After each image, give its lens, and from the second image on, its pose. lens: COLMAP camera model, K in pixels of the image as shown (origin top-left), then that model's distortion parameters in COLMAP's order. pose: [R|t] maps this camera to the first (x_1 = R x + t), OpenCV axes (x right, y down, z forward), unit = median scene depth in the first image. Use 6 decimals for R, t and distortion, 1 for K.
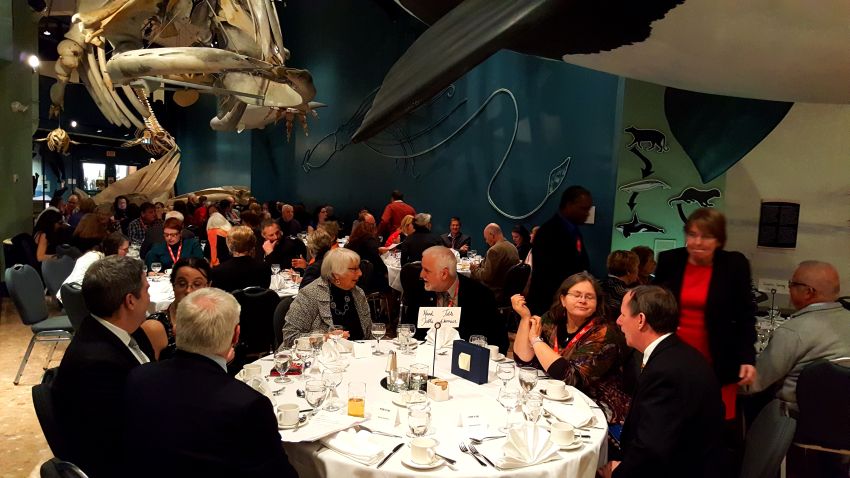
lens RADIAL K [[693.2, 0, 427.0], [0, 693.2, 240.8], [0, 0, 1]] dist [-0.004796, -0.011536]
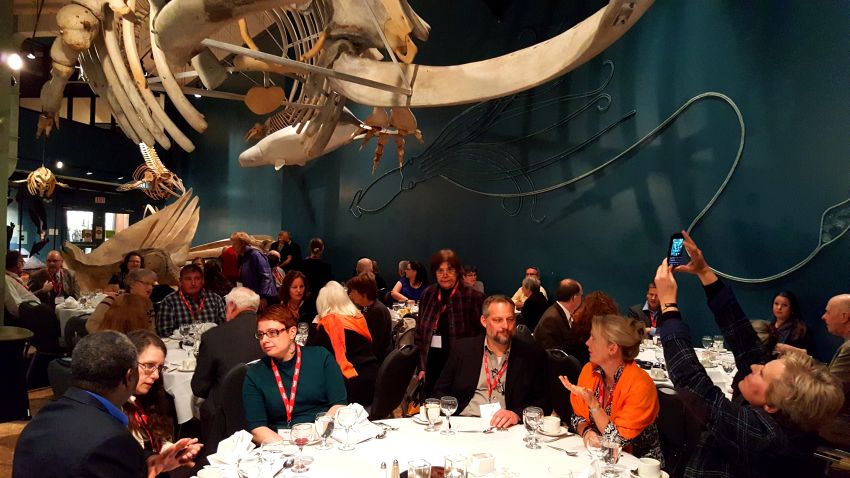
lens RADIAL K [[674.4, 0, 425.4], [0, 674.4, 220.4], [0, 0, 1]] dist [0.009215, 0.003604]
pose [[0.999267, -0.011323, 0.036581, -0.225944], [0.014747, 0.995392, -0.094749, -0.037511], [-0.035340, 0.095219, 0.994829, 0.397610]]
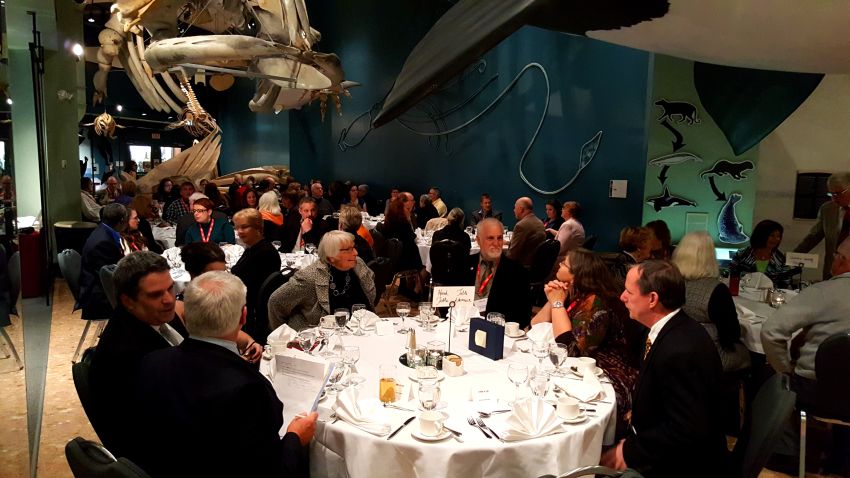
lens RADIAL K [[691.9, 0, 424.0], [0, 691.9, 236.9], [0, 0, 1]] dist [0.000485, -0.004315]
pose [[0.997798, -0.014747, -0.064671, 0.013942], [0.016771, 0.999383, 0.030865, -0.003867], [0.064176, -0.031882, 0.997429, -0.011811]]
